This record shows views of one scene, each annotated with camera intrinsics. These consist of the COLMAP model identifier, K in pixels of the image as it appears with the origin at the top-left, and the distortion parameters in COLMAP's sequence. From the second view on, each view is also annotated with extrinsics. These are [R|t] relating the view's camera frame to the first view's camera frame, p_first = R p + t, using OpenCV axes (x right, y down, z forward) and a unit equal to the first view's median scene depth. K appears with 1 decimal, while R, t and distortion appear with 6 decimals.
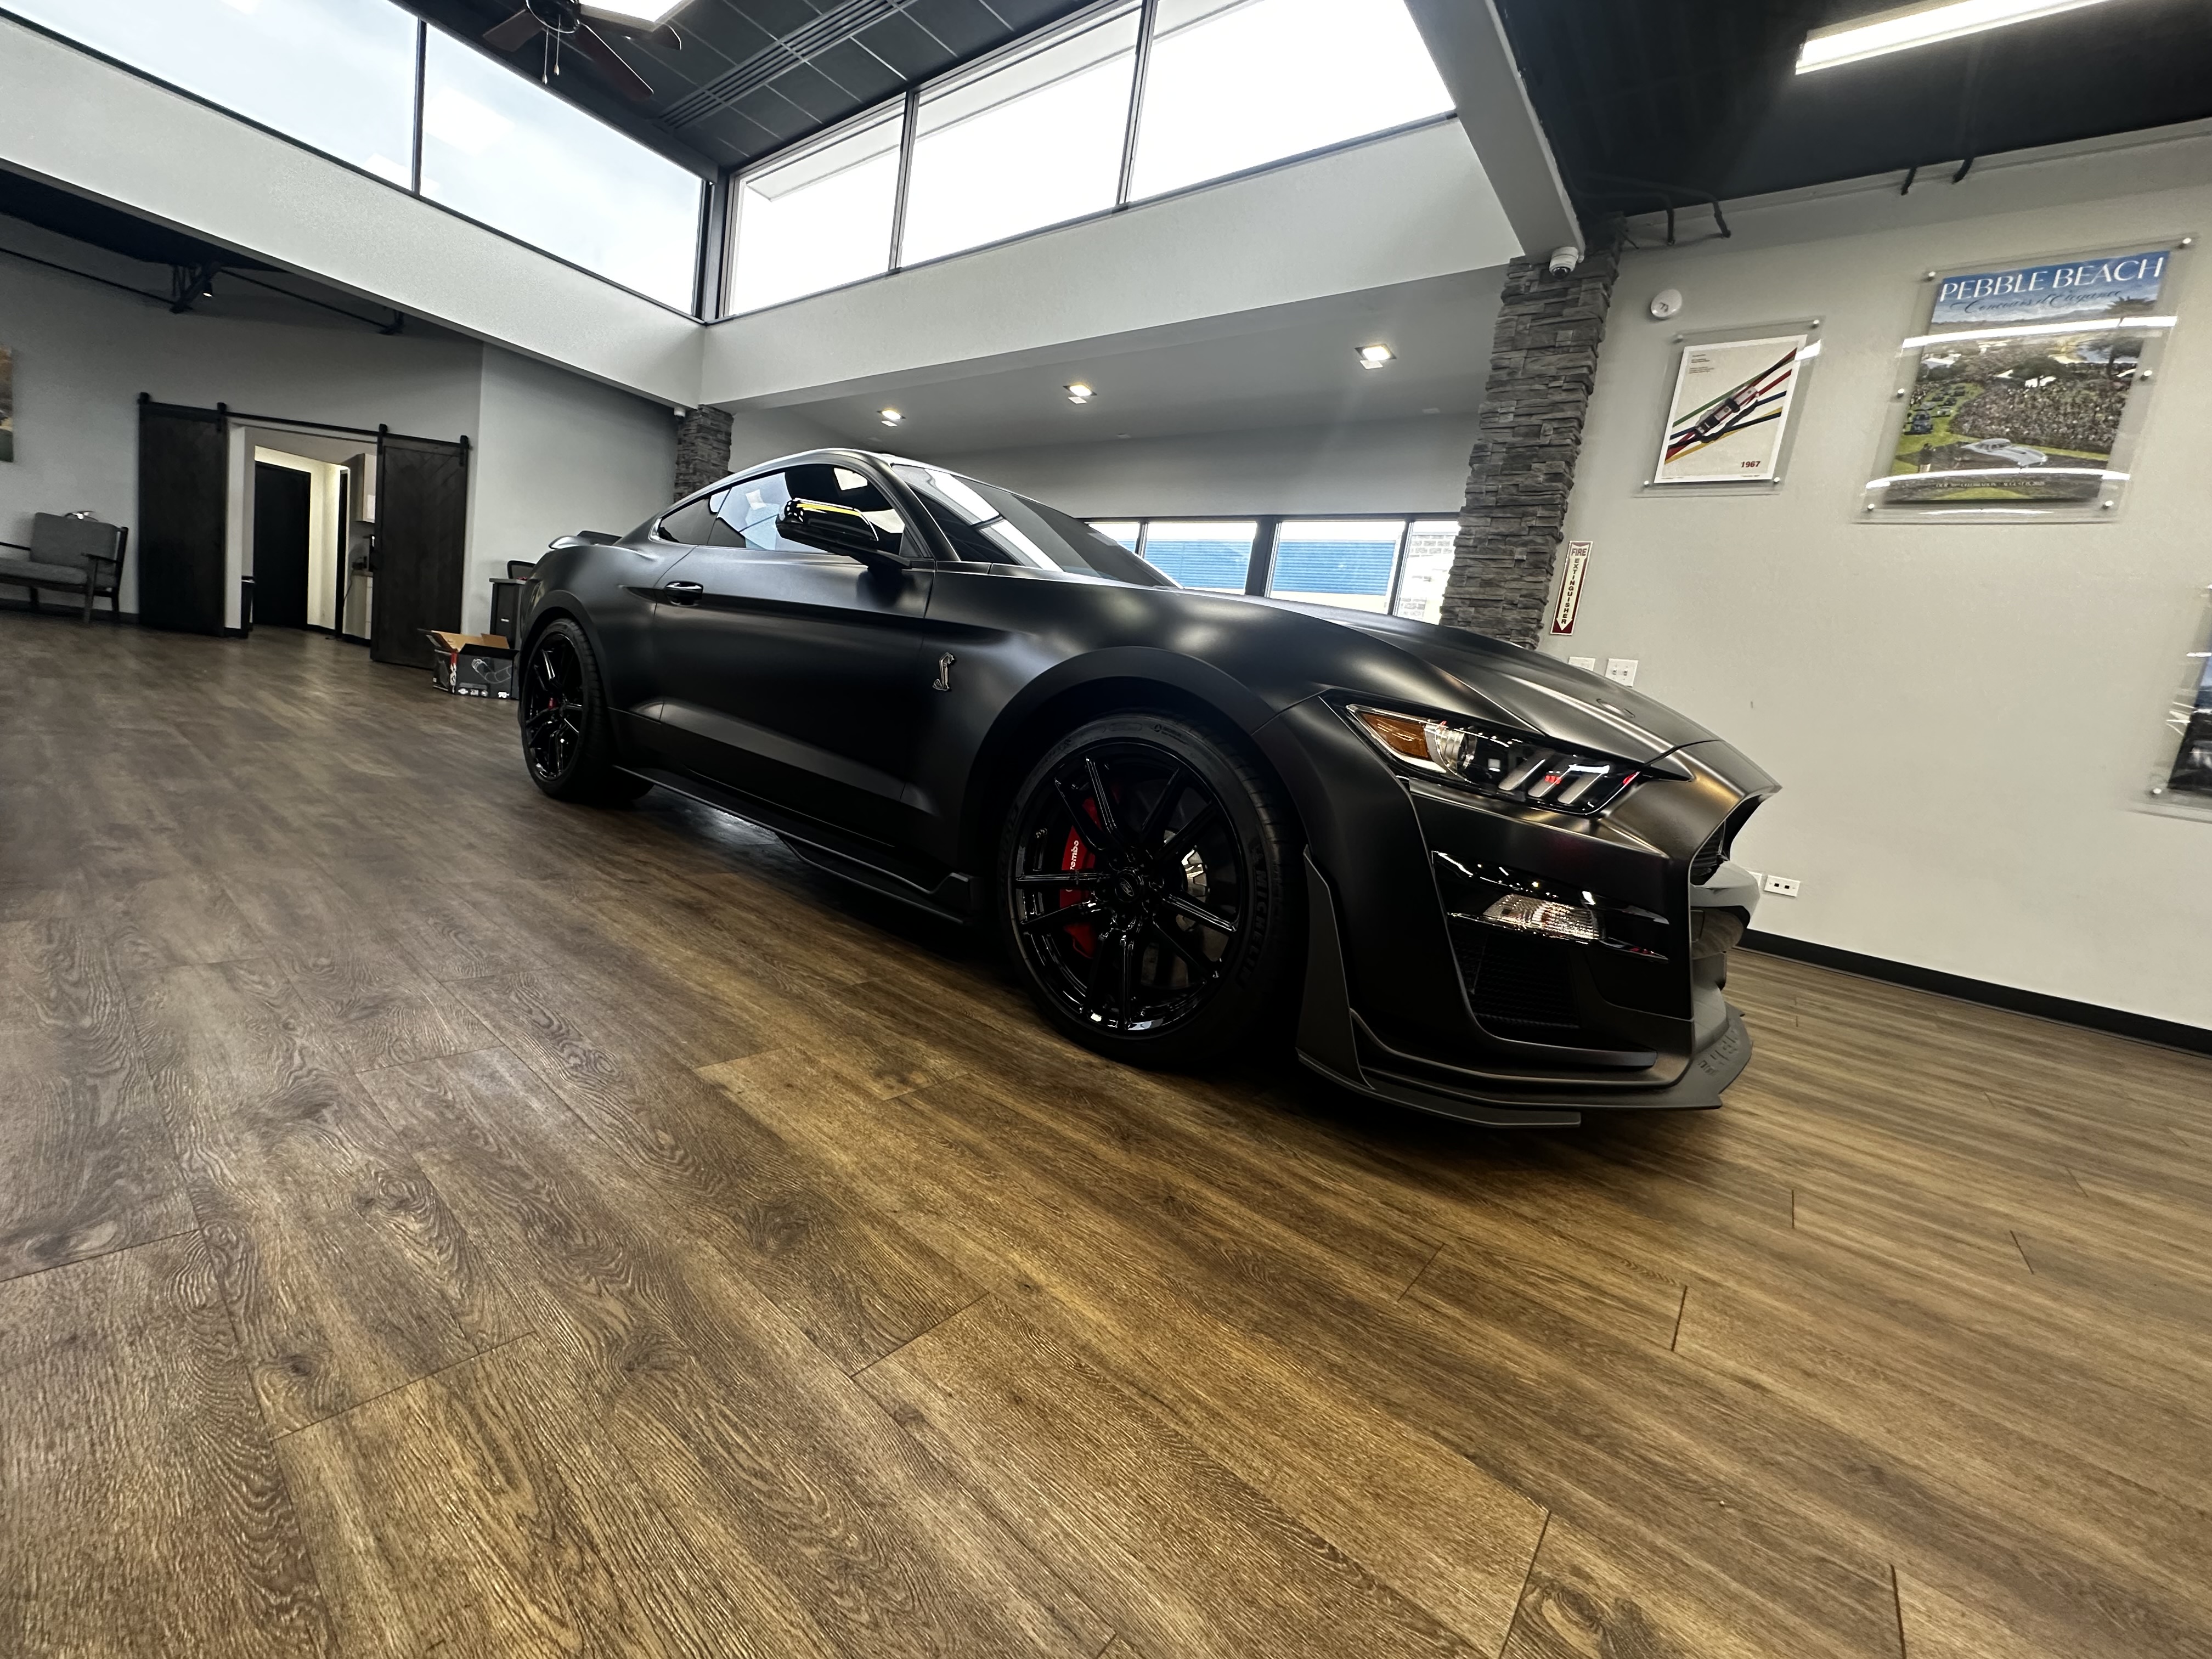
lens RADIAL K [[894.7, 0, 1135.0], [0, 894.7, 790.5], [0, 0, 1]] dist [0.000721, -0.000004]
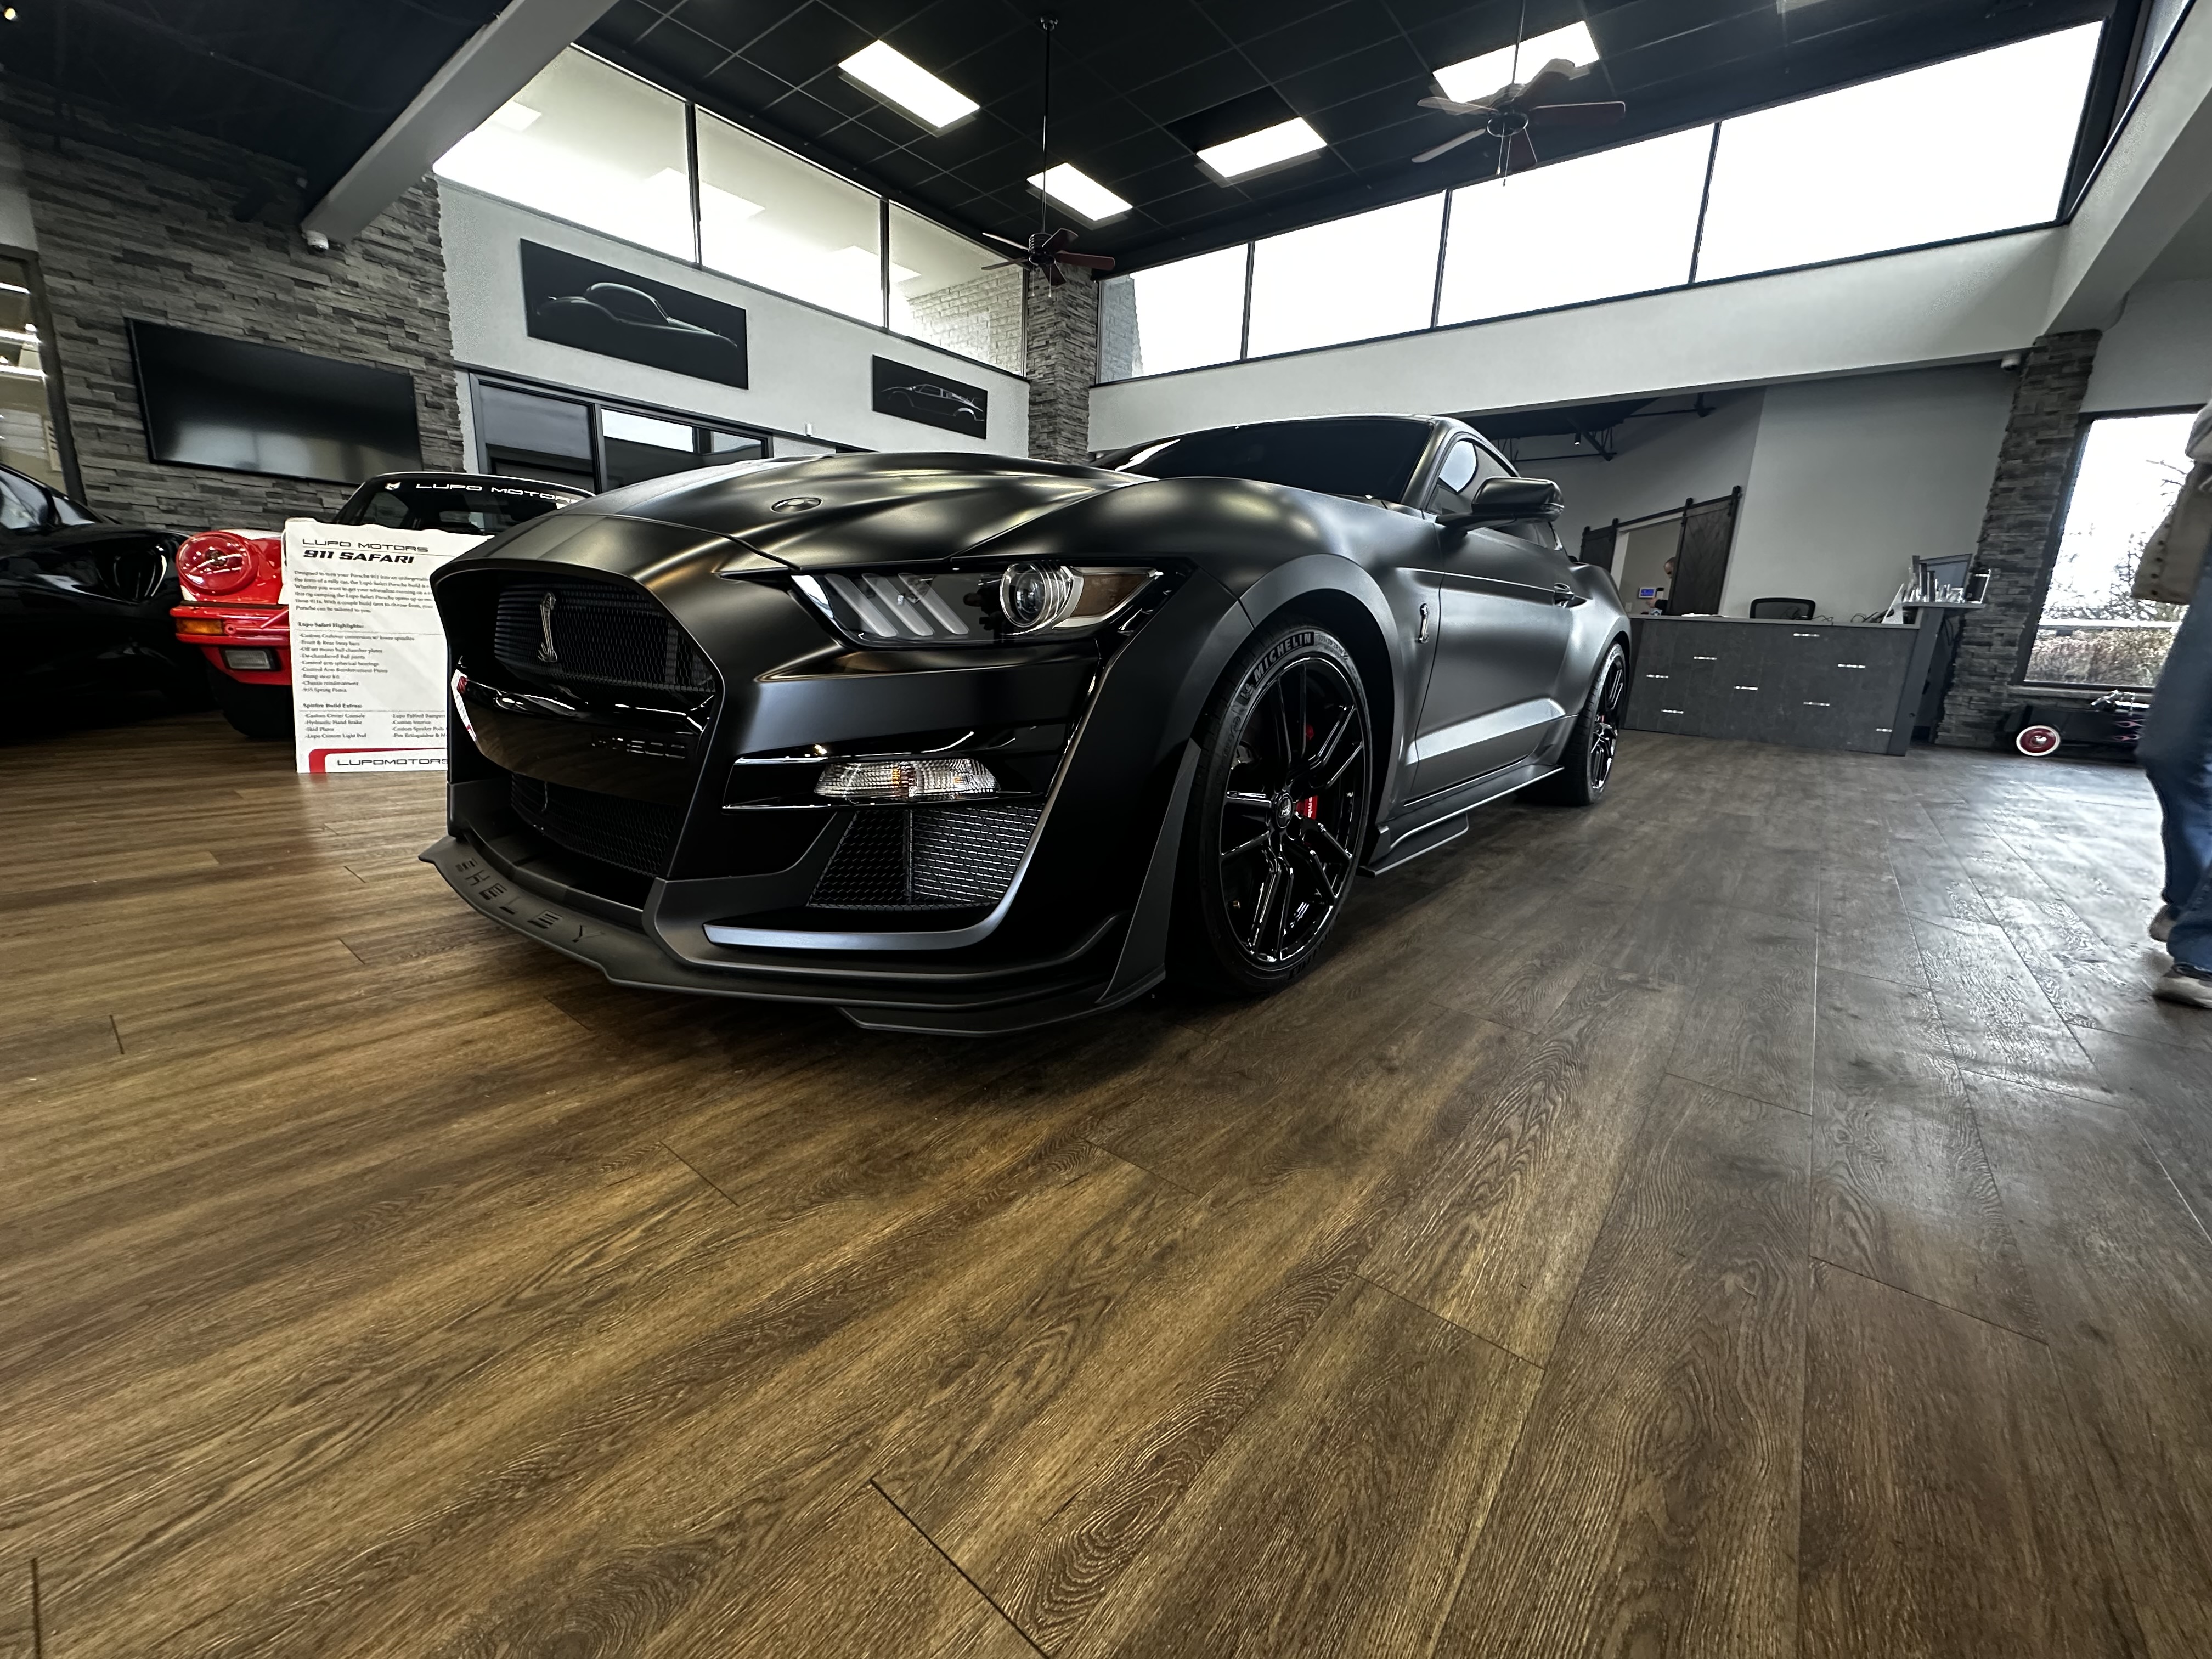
lens RADIAL K [[876.0, 0, 1106.0], [0, 876.0, 829.5], [0, 0, 1]] dist [-0.000891, -0.000119]
pose [[-0.020126, 0.073958, -0.997058, 1.537909], [-0.133245, 0.988166, 0.075988, 0.093538], [0.990879, 0.134382, -0.010033, 1.652176]]
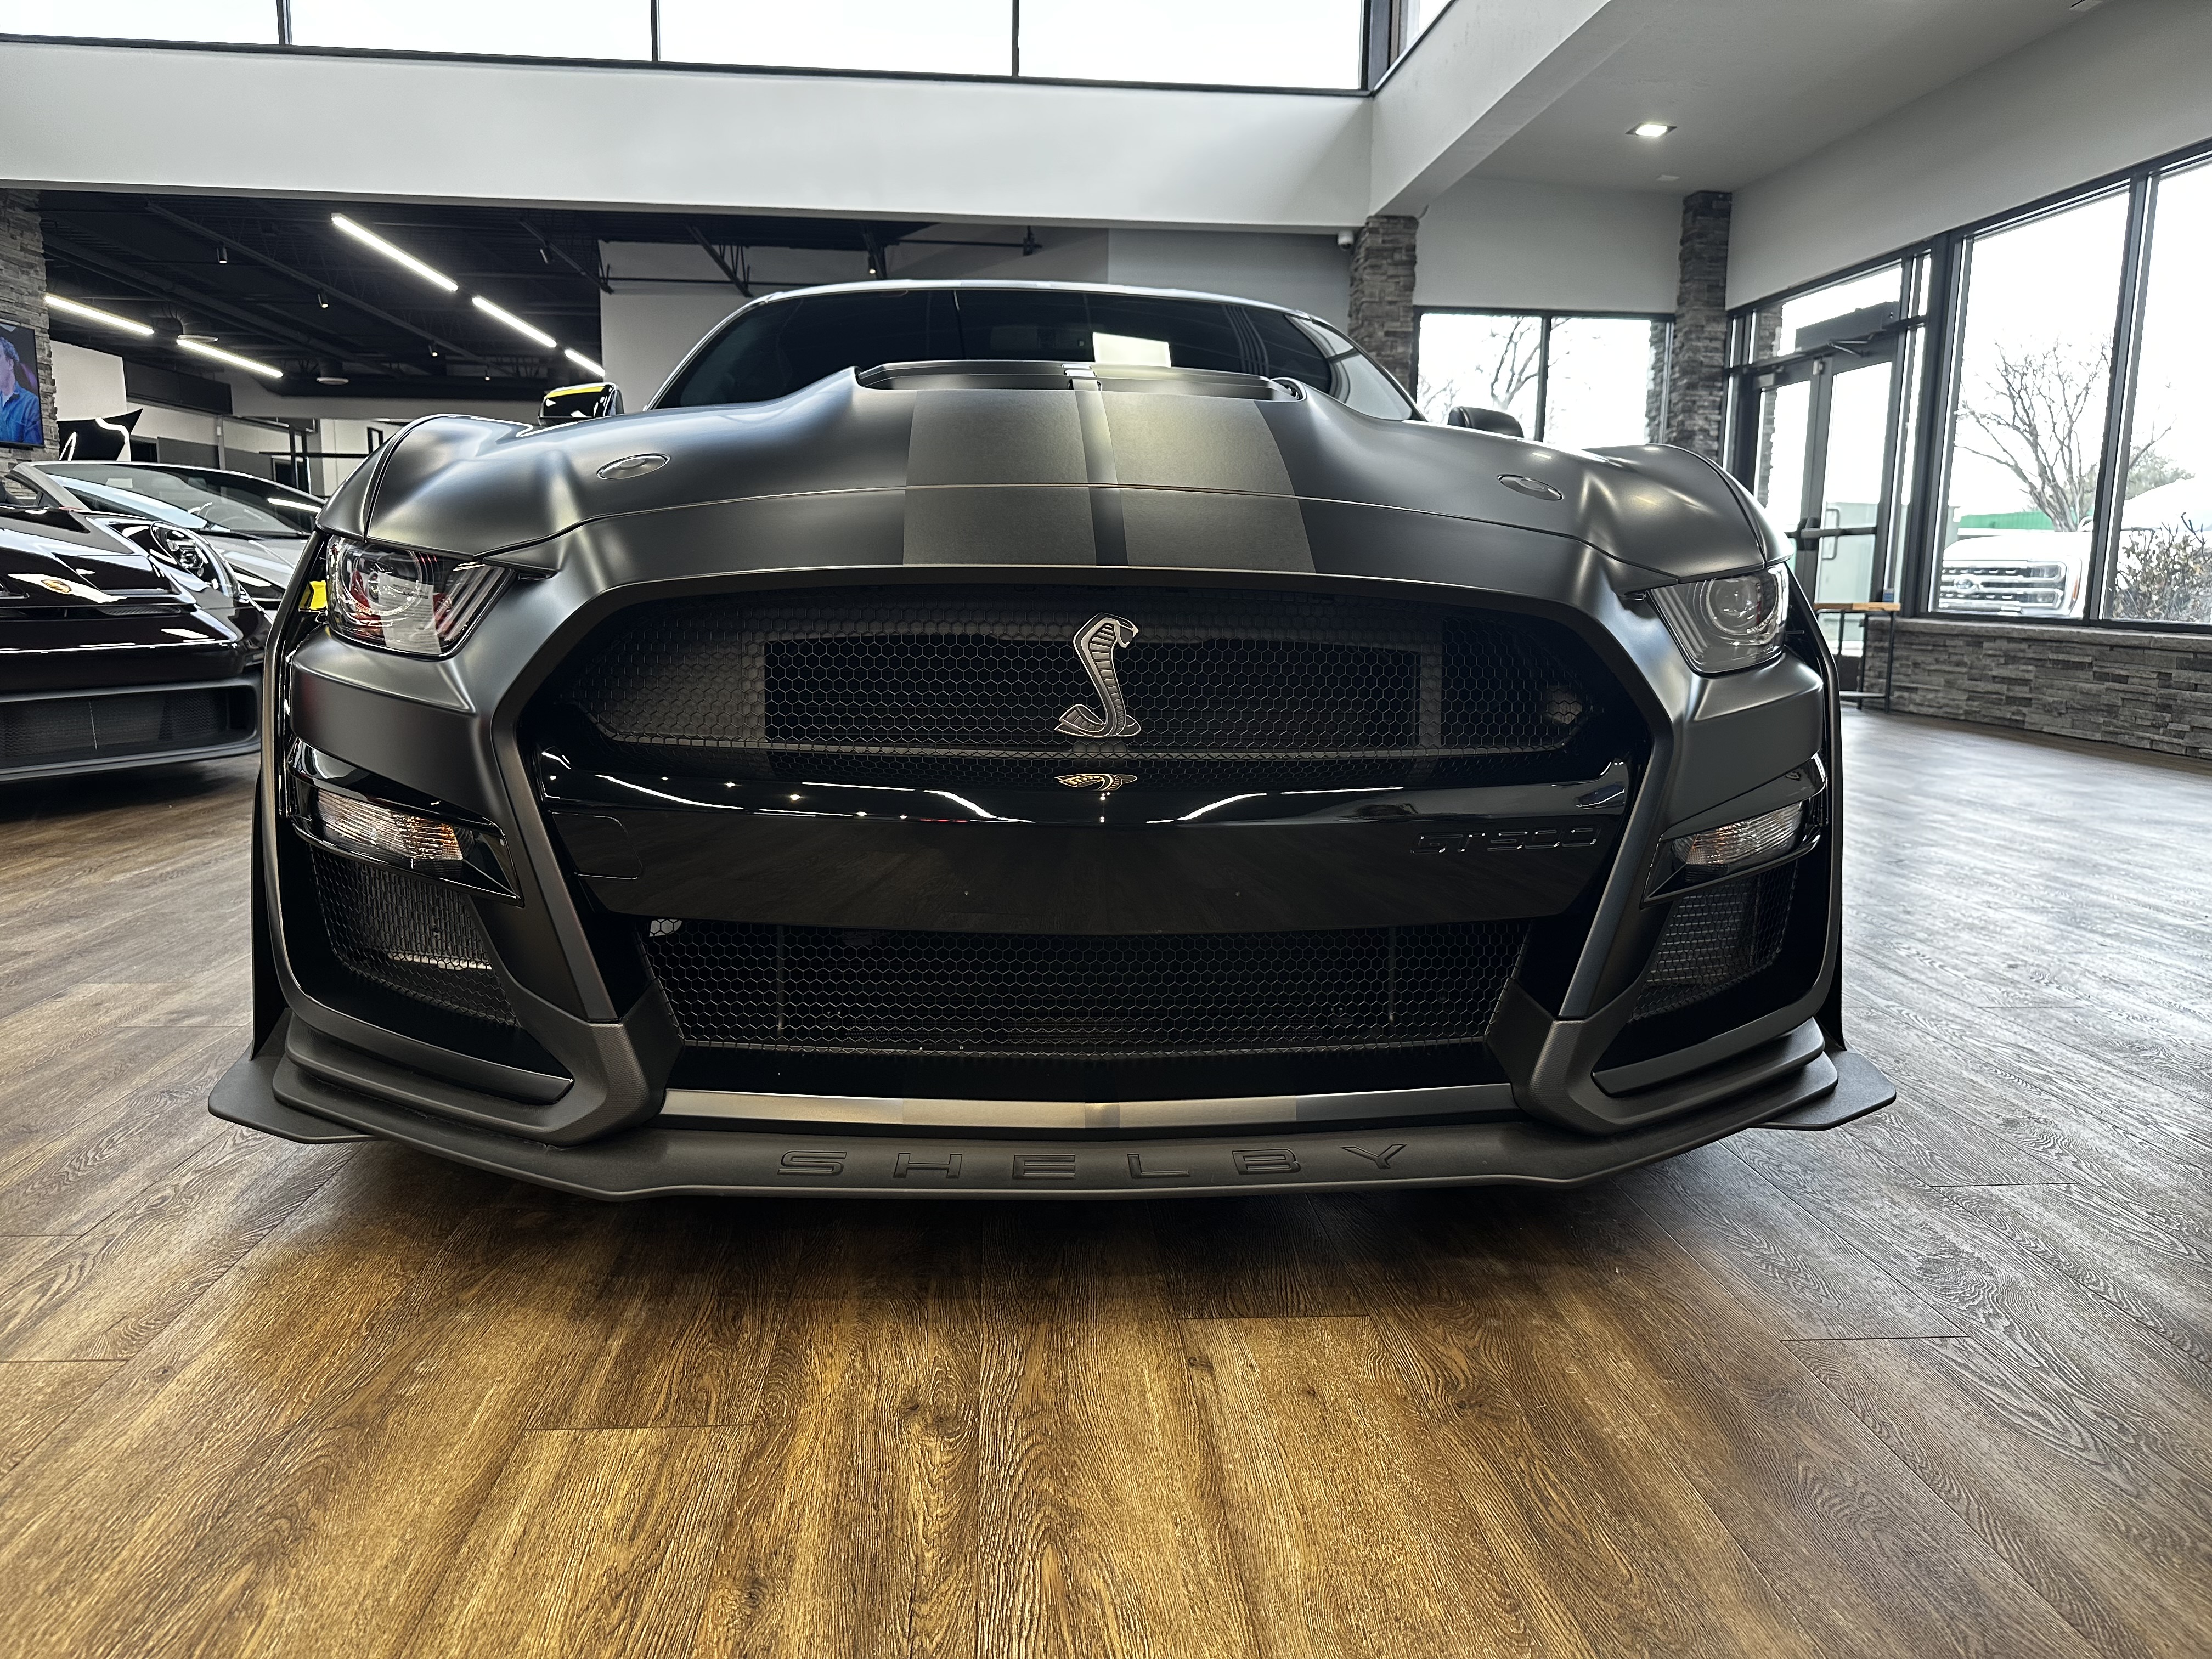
lens RADIAL K [[1561.4, 0, 1106.0], [0, 1561.4, 829.5], [0, 0, 1]] dist [0.004663, 0.000678]
pose [[0.656948, -0.019500, -0.753684, 1.337686], [0.019833, 0.999766, -0.008579, 0.128951], [0.753675, -0.009312, 0.657181, 0.540667]]
